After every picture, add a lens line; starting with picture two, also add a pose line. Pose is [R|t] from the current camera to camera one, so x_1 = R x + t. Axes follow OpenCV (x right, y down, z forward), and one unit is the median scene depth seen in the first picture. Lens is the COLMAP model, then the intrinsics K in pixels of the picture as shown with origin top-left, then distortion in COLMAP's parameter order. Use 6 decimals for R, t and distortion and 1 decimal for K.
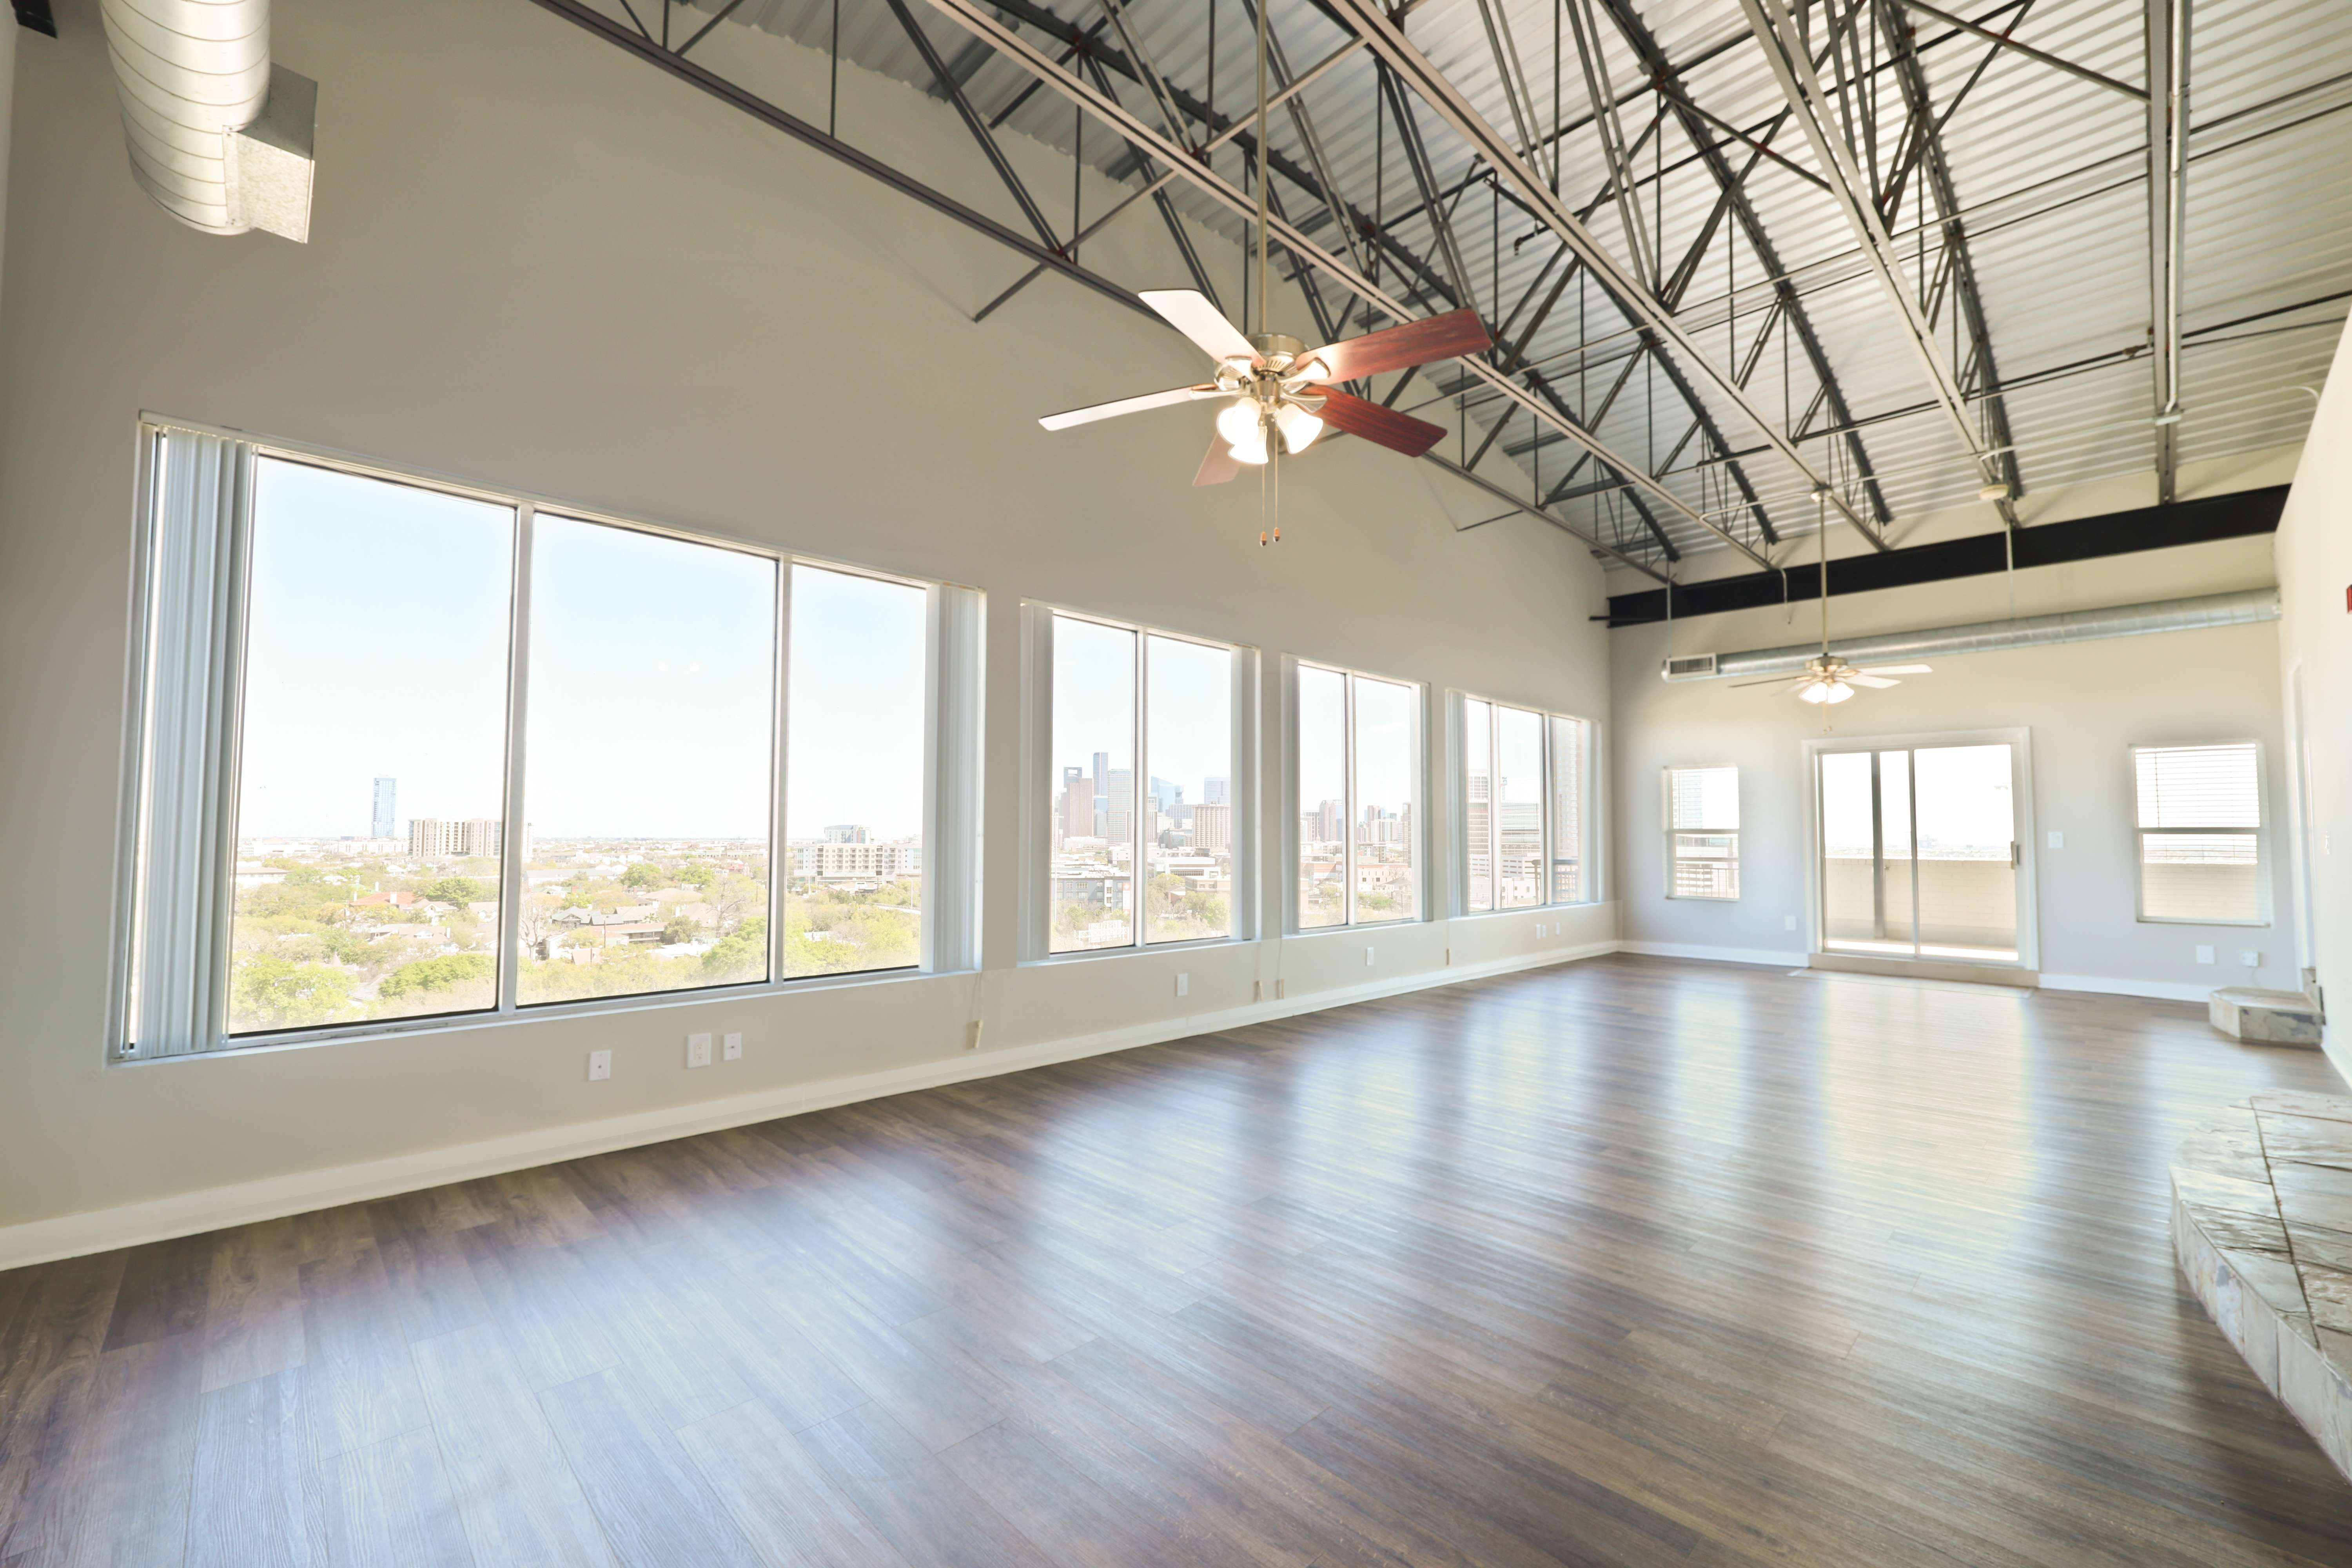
lens RADIAL K [[935.0, 0, 1174.6], [0, 935.0, 788.1], [0, 0, 1]] dist [-0.001084, 0.000082]
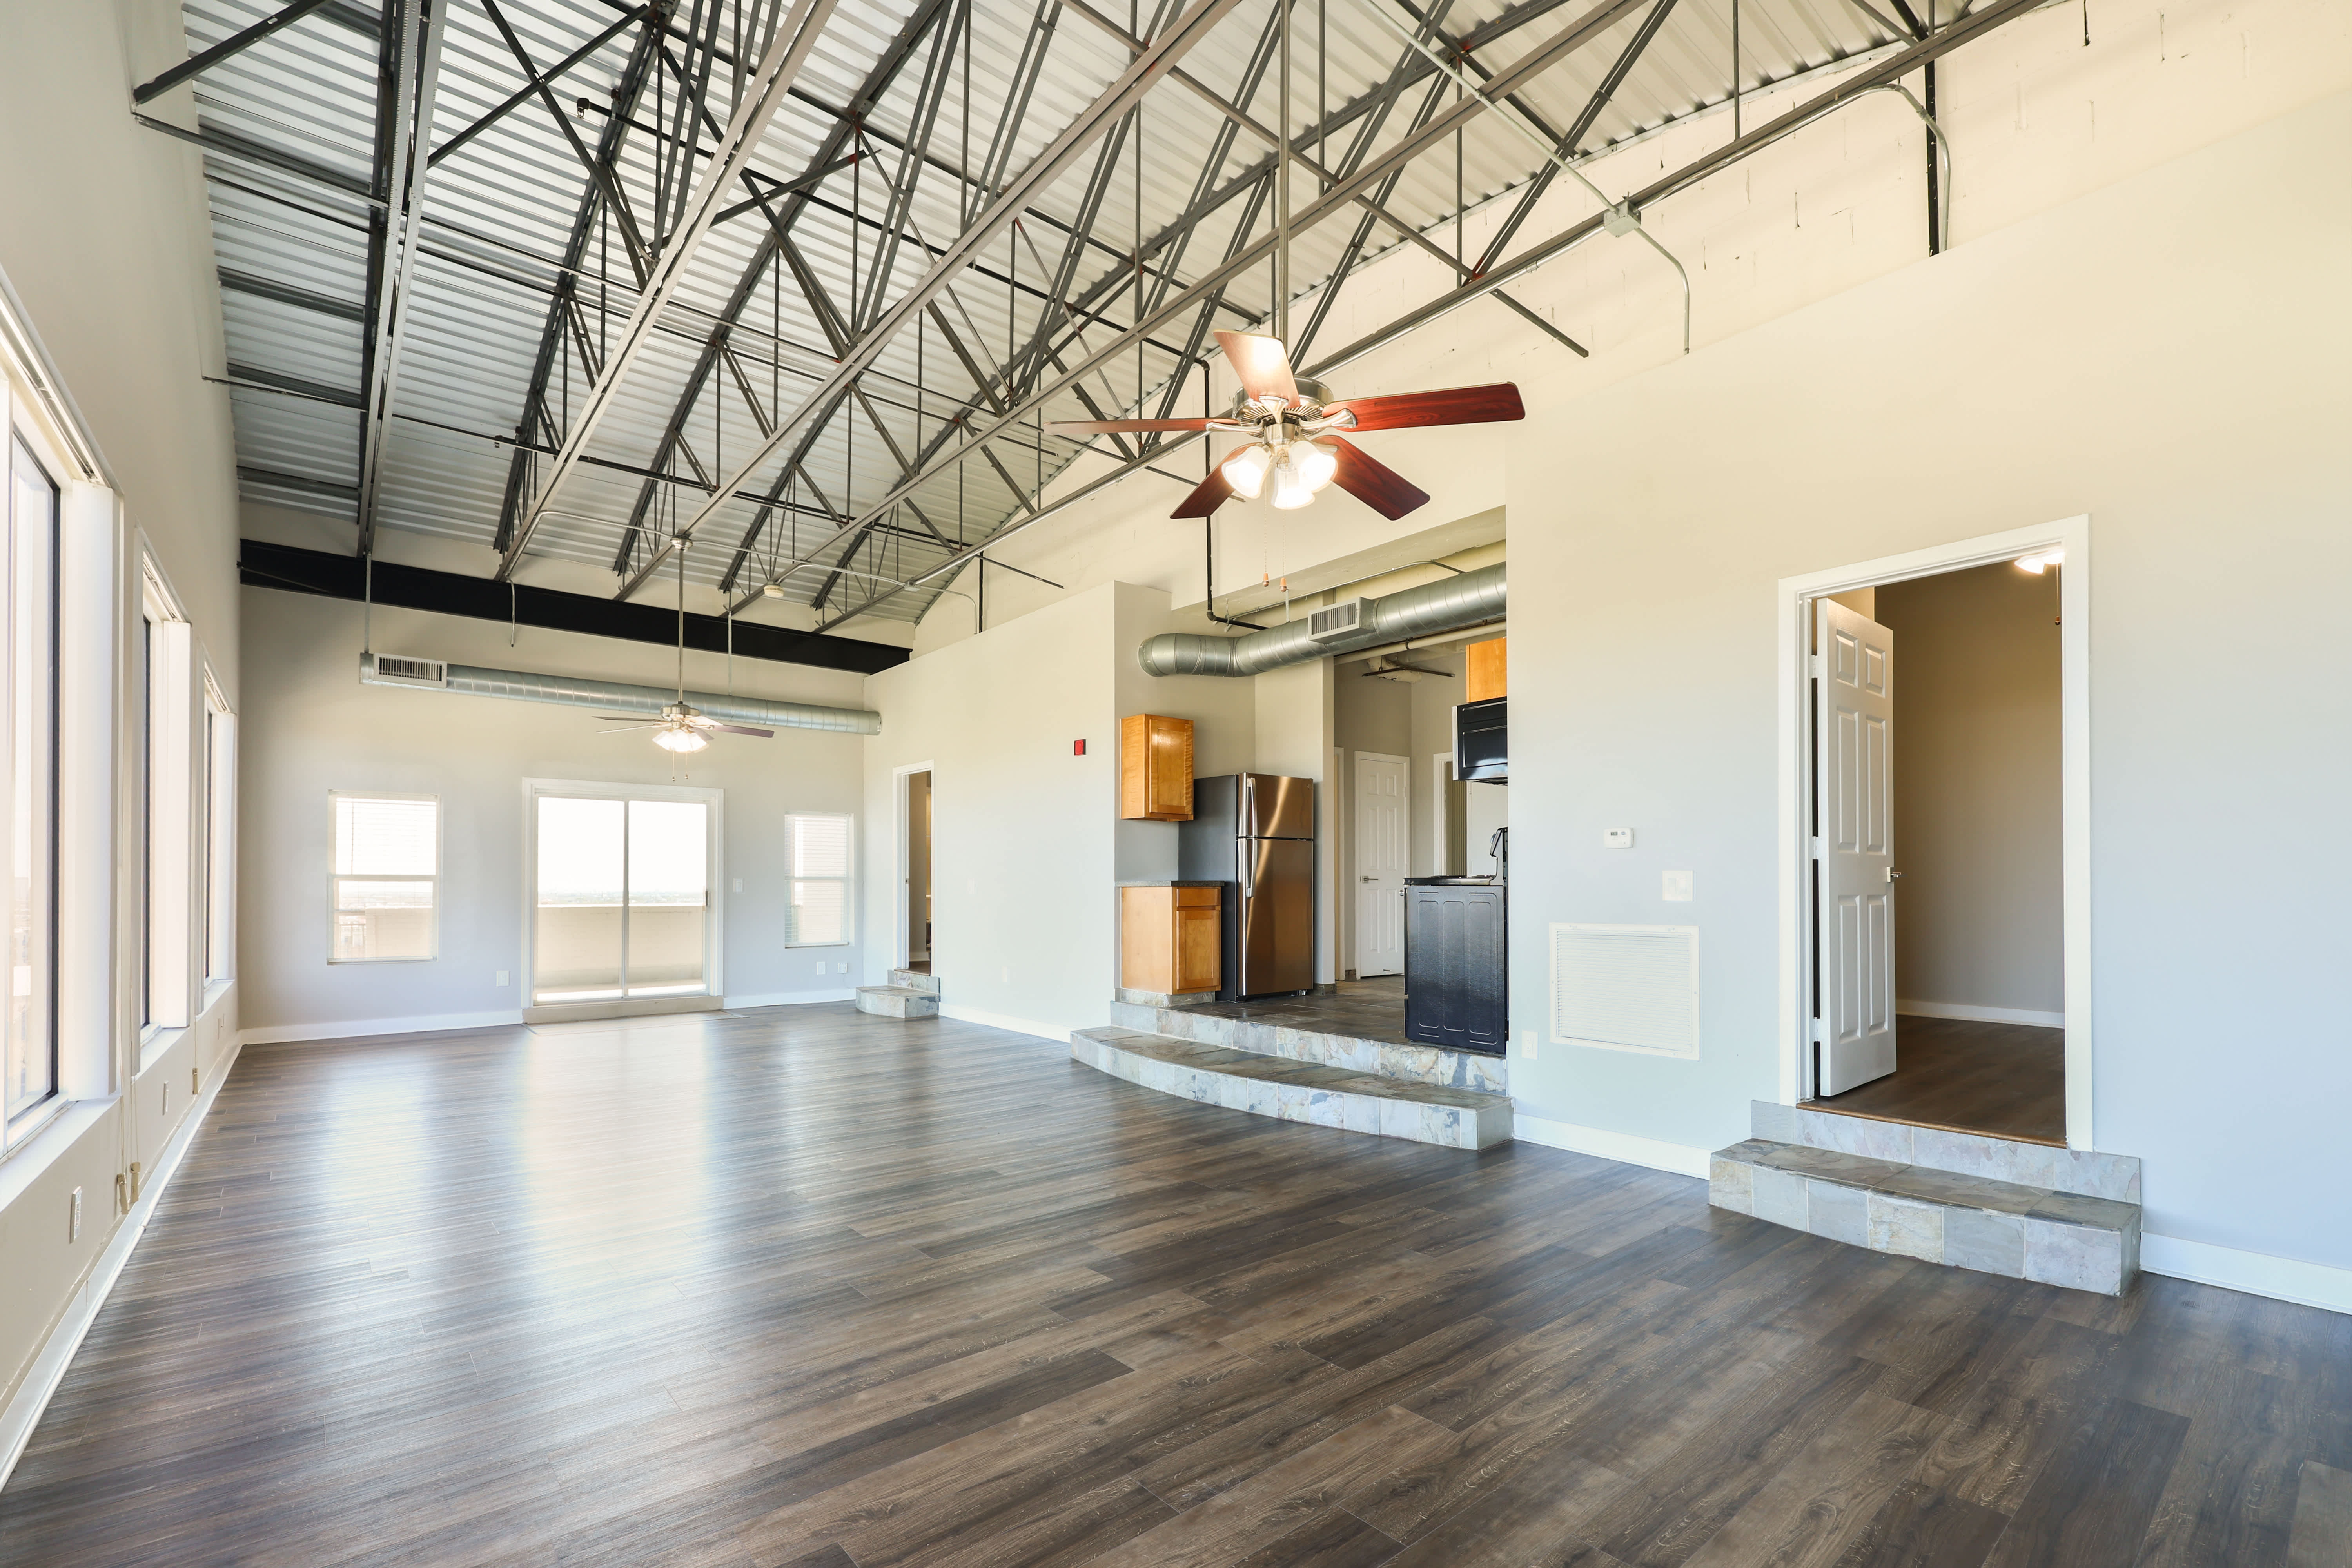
lens RADIAL K [[1030.7, 0, 1185.2], [0, 1030.7, 877.1], [0, 0, 1]] dist [0.000047, 0.000027]
pose [[0.062980, 0.006214, 0.997995, -0.312727], [-0.050860, 0.998701, -0.003009, 0.016996], [-0.996718, -0.050568, 0.063214, 0.305483]]
